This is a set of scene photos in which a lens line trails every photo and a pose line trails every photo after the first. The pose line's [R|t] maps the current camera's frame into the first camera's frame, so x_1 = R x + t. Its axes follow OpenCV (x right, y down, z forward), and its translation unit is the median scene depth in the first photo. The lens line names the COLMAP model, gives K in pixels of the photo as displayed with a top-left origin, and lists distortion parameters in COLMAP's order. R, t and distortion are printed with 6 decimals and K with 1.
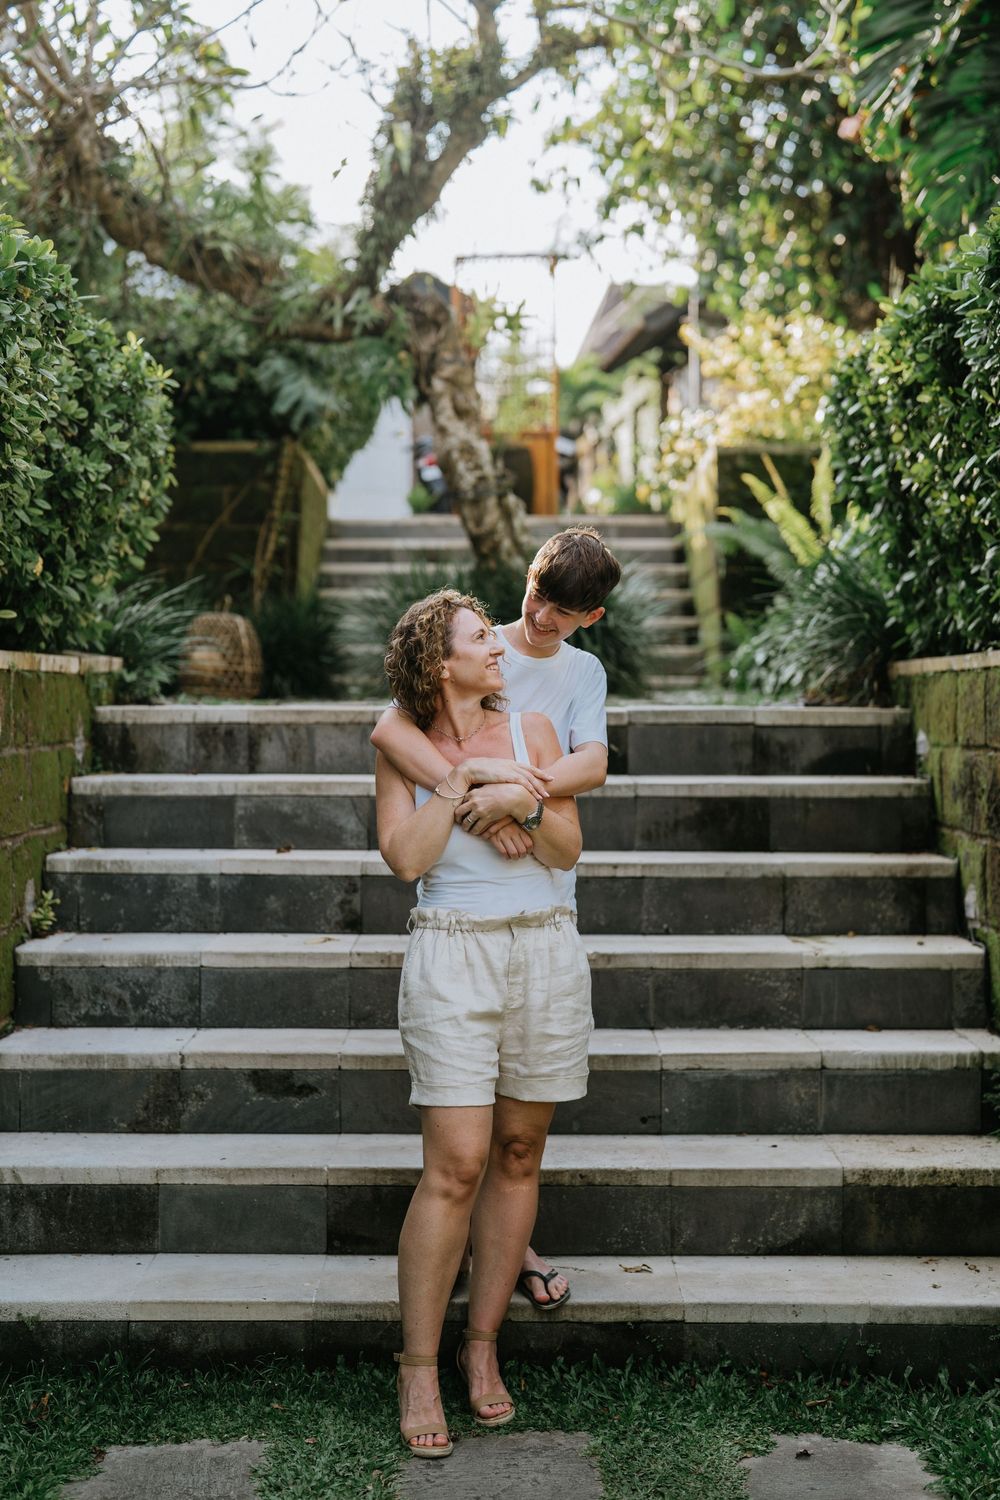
lens RADIAL K [[2099.0, 0, 493.3], [0, 2099.0, 750.9], [0, 0, 1]] dist [-0.119345, 1.104732]
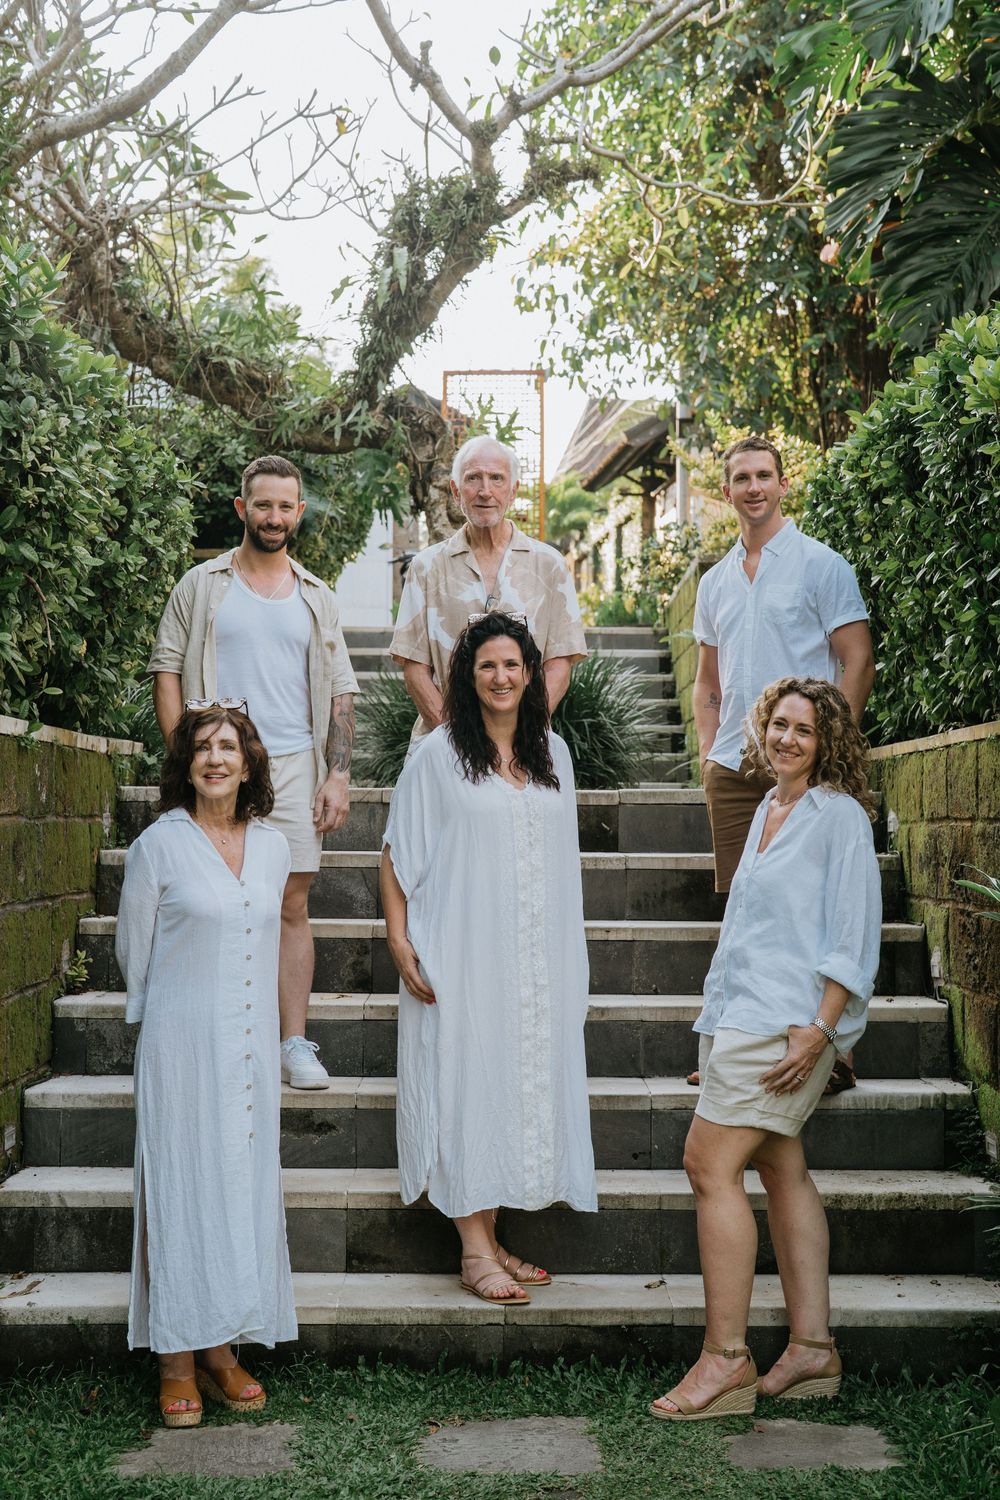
lens RADIAL K [[2169.8, 0, 500.0], [0, 2169.8, 750.0], [0, 0, 1]] dist [-0.103177, 1.108167]
pose [[0.999901, 0.004496, 0.013340, -0.011949], [-0.003693, 0.998214, -0.059627, 0.027403], [-0.013584, 0.059572, 0.998132, -0.112718]]
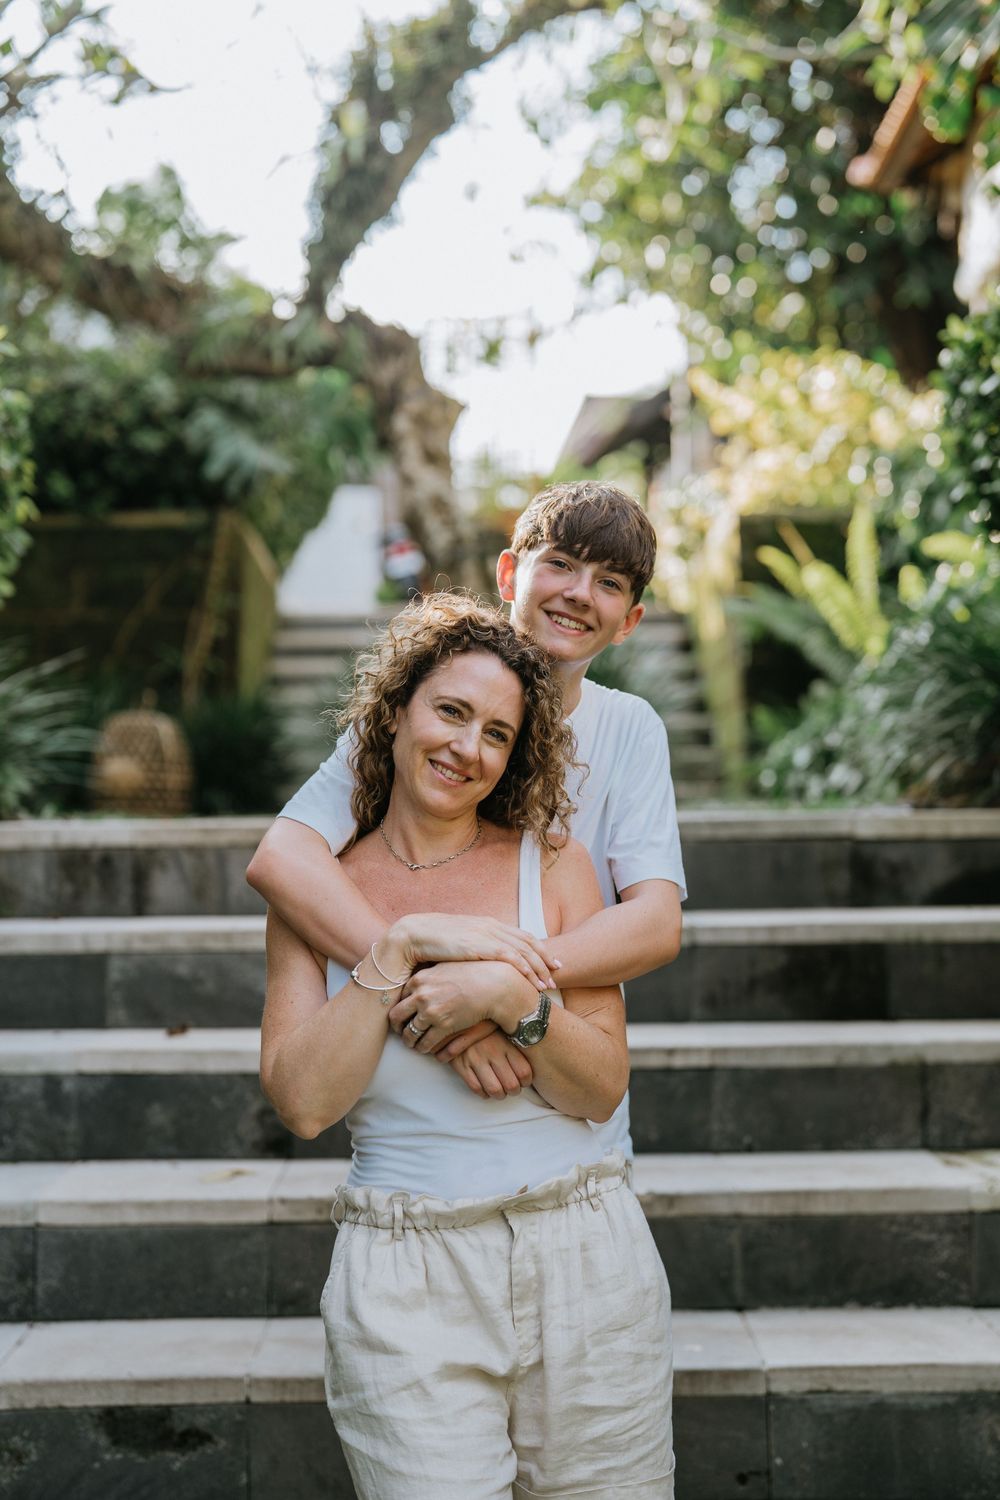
lens RADIAL K [[2169.8, 0, 500.0], [0, 2169.8, 750.0], [0, 0, 1]] dist [-0.103177, 1.108167]
pose [[0.999779, -0.014628, 0.015105, -0.004877], [0.015479, 0.998205, -0.057860, -0.001512], [-0.014232, 0.058081, 0.998210, 0.289604]]
